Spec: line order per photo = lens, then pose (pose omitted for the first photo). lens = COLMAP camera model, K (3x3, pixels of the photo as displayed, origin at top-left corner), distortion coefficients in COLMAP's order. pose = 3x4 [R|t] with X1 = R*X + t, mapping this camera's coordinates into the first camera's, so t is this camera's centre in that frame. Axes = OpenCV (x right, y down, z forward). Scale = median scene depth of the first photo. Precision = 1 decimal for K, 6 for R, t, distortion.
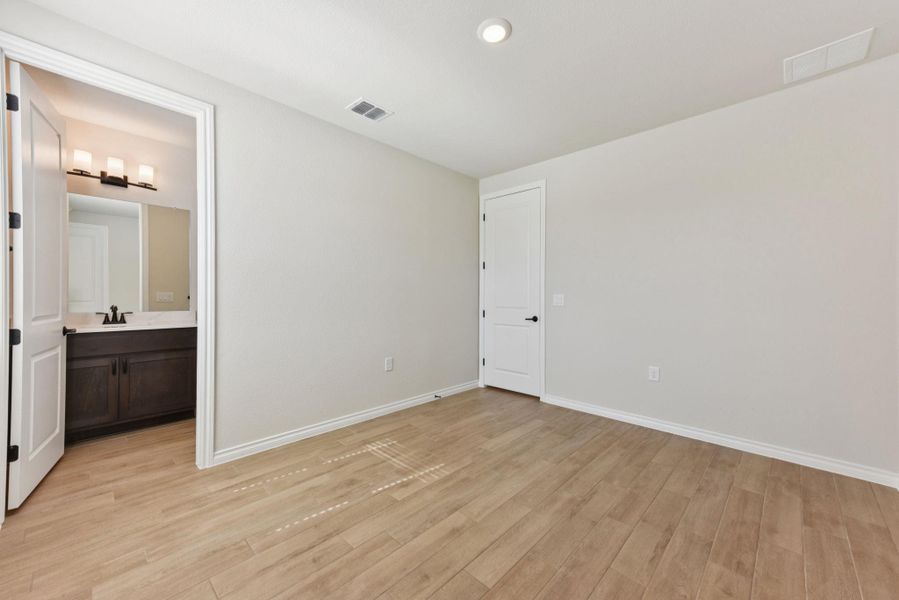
lens RADIAL K [[352.6, 0, 452.4], [0, 352.6, 298.3], [0, 0, 1]] dist [0.002405, 0.000071]
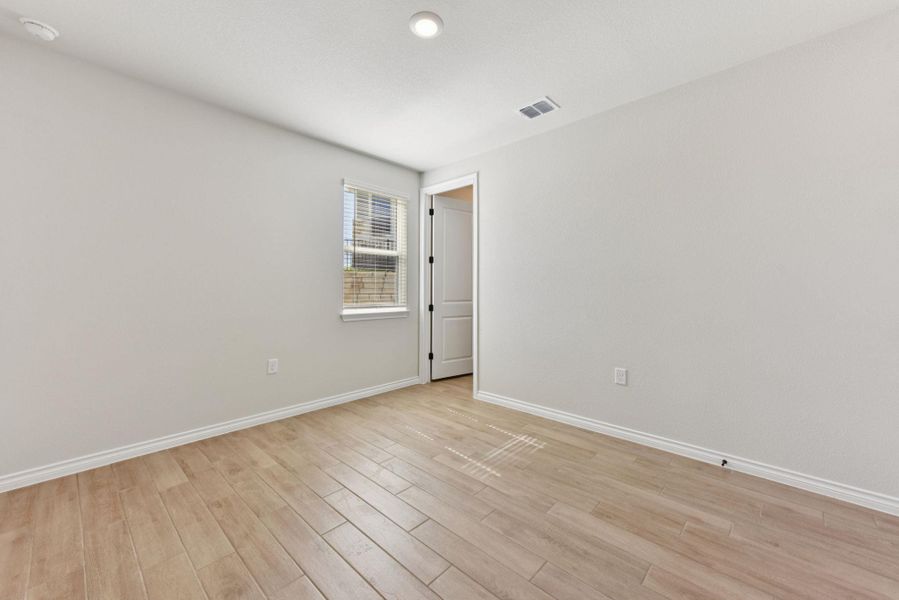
lens RADIAL K [[352.6, 0, 455.0], [0, 352.6, 285.9], [0, 0, 1]] dist [0.002405, 0.000071]
pose [[0.016542, -0.009586, -0.999817, 0.825896], [-0.016424, 0.999817, -0.009857, -0.008672], [0.999728, 0.016584, 0.016381, 0.805167]]
